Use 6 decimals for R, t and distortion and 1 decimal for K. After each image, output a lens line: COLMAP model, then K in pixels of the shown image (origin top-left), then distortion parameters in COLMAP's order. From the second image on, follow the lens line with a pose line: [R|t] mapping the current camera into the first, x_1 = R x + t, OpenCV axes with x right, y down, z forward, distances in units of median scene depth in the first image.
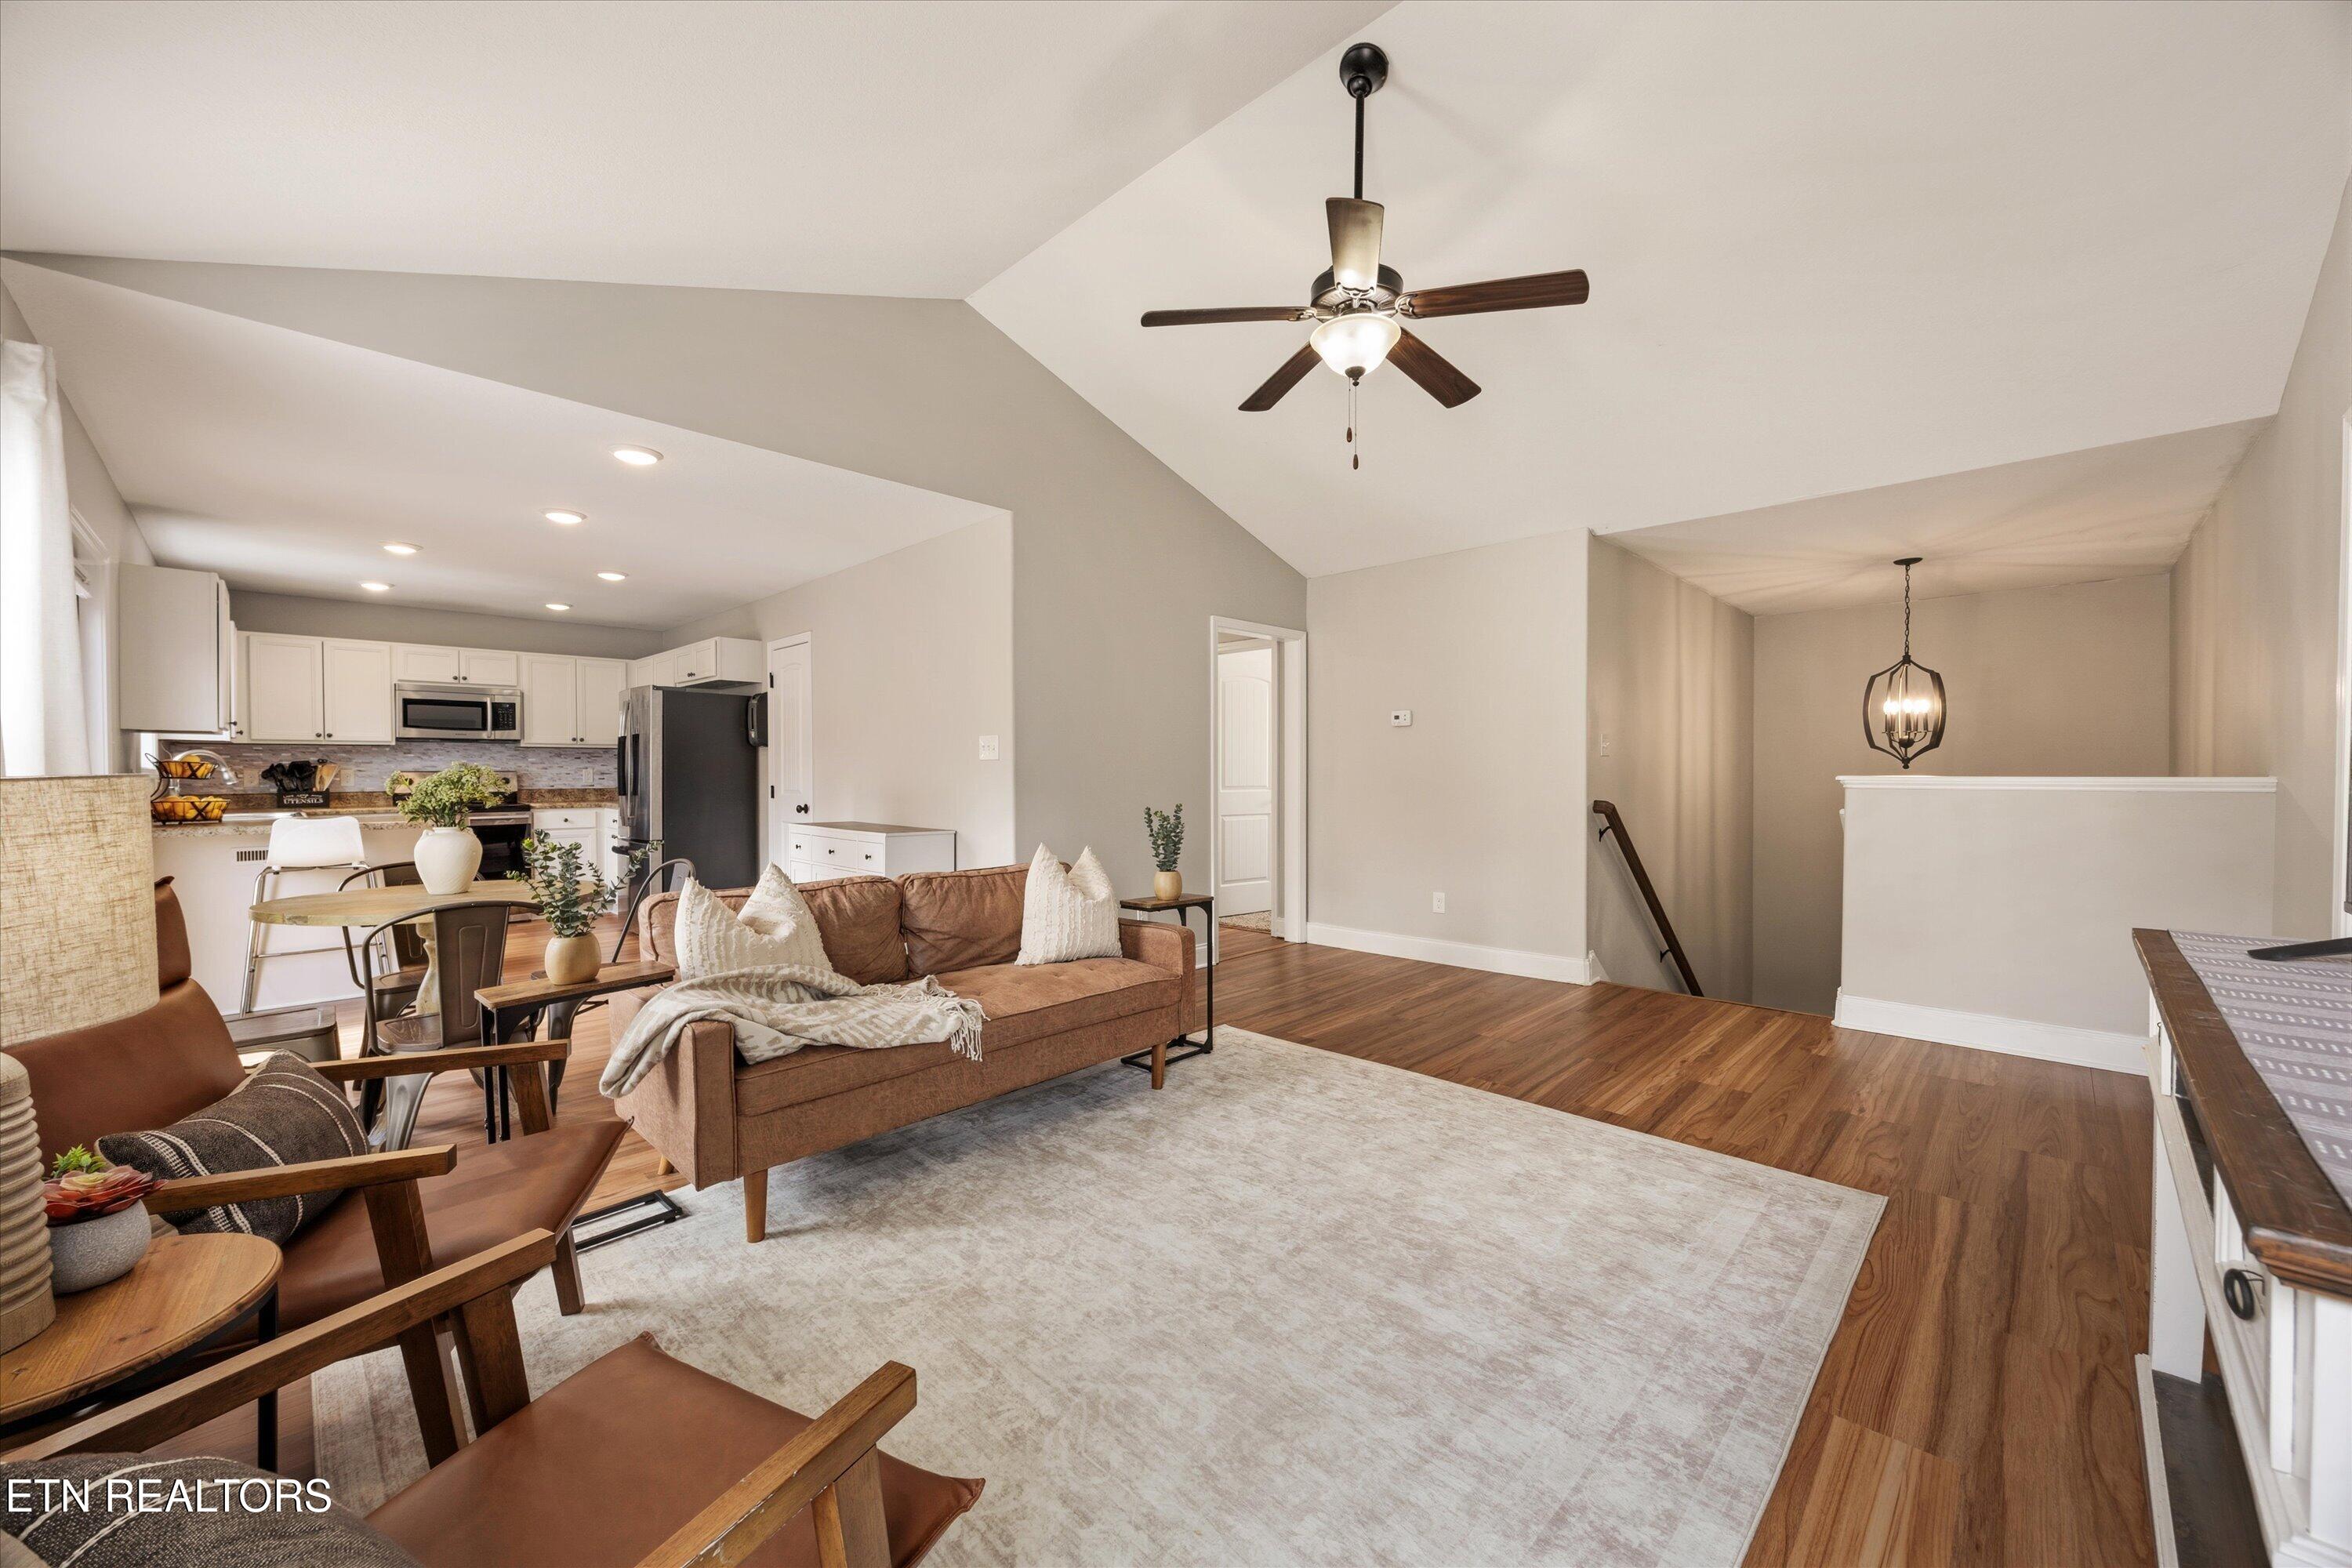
lens RADIAL K [[889.1, 0, 1179.9], [0, 889.1, 786.3], [0, 0, 1]] dist [0.000870, 0.000034]
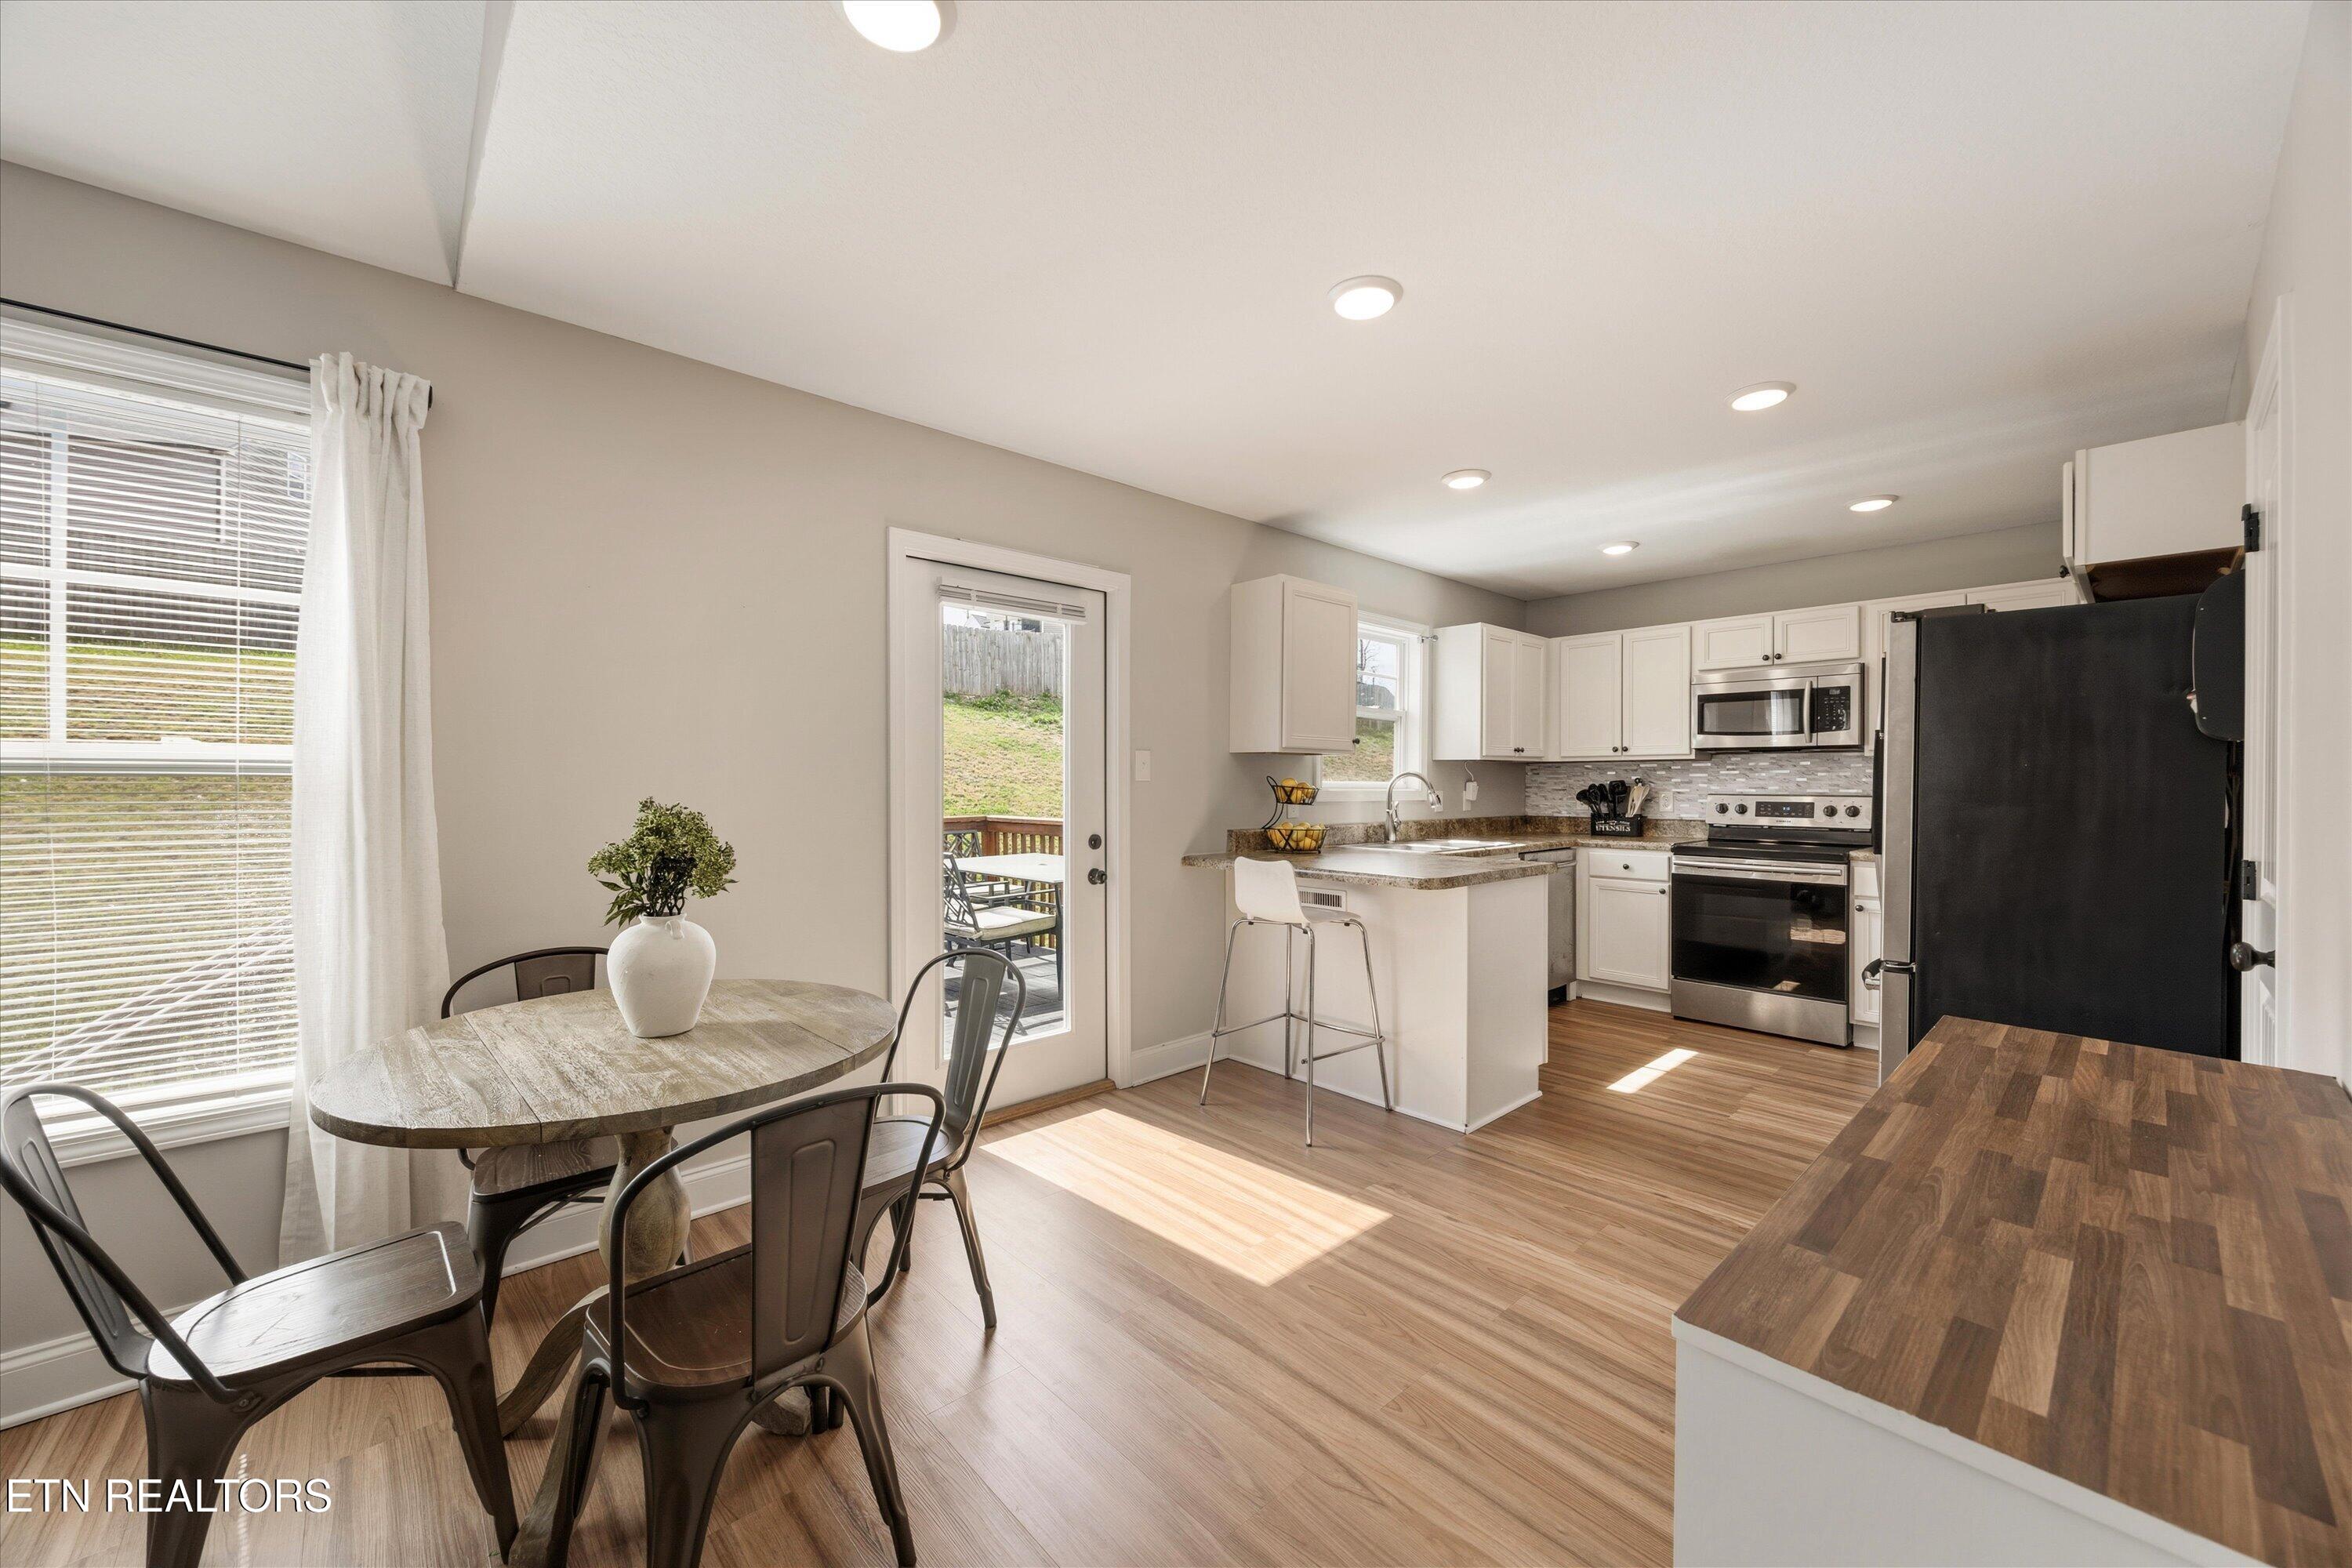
lens RADIAL K [[865.3, 0, 1184.6], [0, 865.3, 787.9], [0, 0, 1]] dist [-0.014528, 0.000043]
pose [[-0.059323, 0.010095, -0.998188, -0.257653], [-0.019564, 0.999745, 0.011273, -0.040986], [0.998047, 0.020197, -0.059111, 1.143344]]
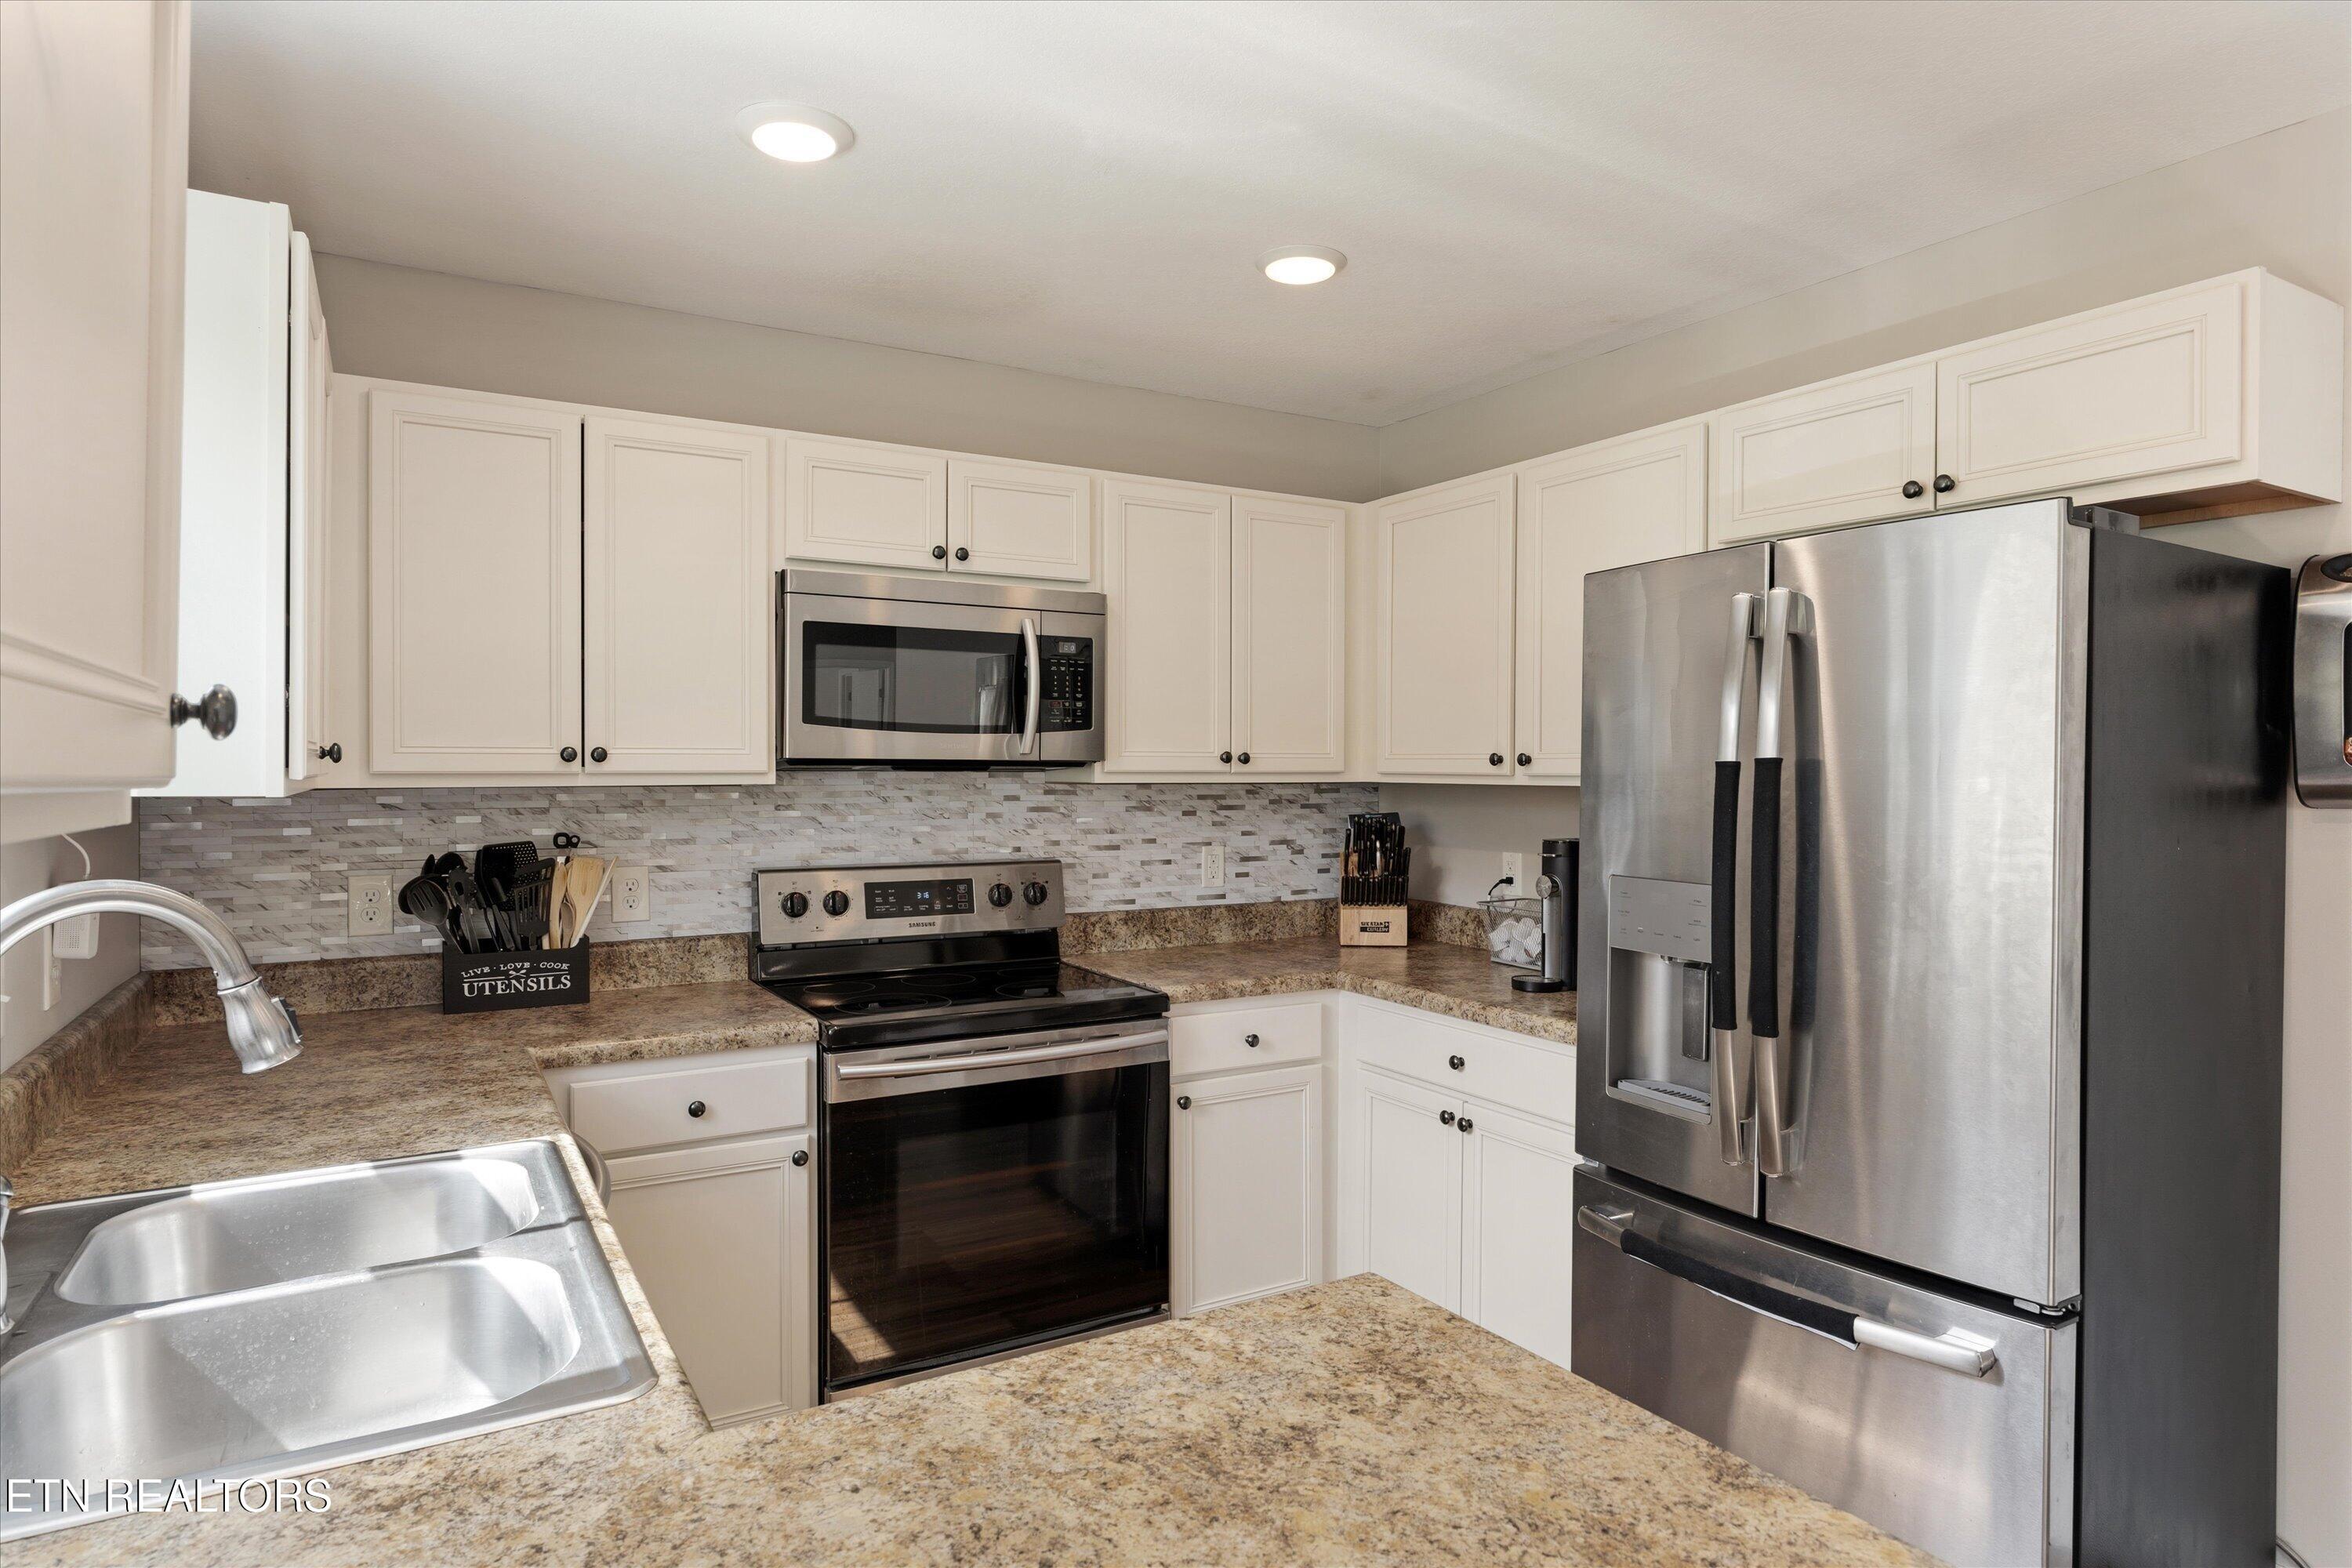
lens RADIAL K [[1344.2, 0, 1176.0], [0, 1344.2, 784.0], [0, 0, 1]] dist [0.002914, 0.000426]
pose [[0.964384, 0.003460, -0.264485, -1.188984], [-0.006274, 0.999932, -0.009794, -0.080396], [0.264433, 0.011105, 0.964340, 1.138595]]
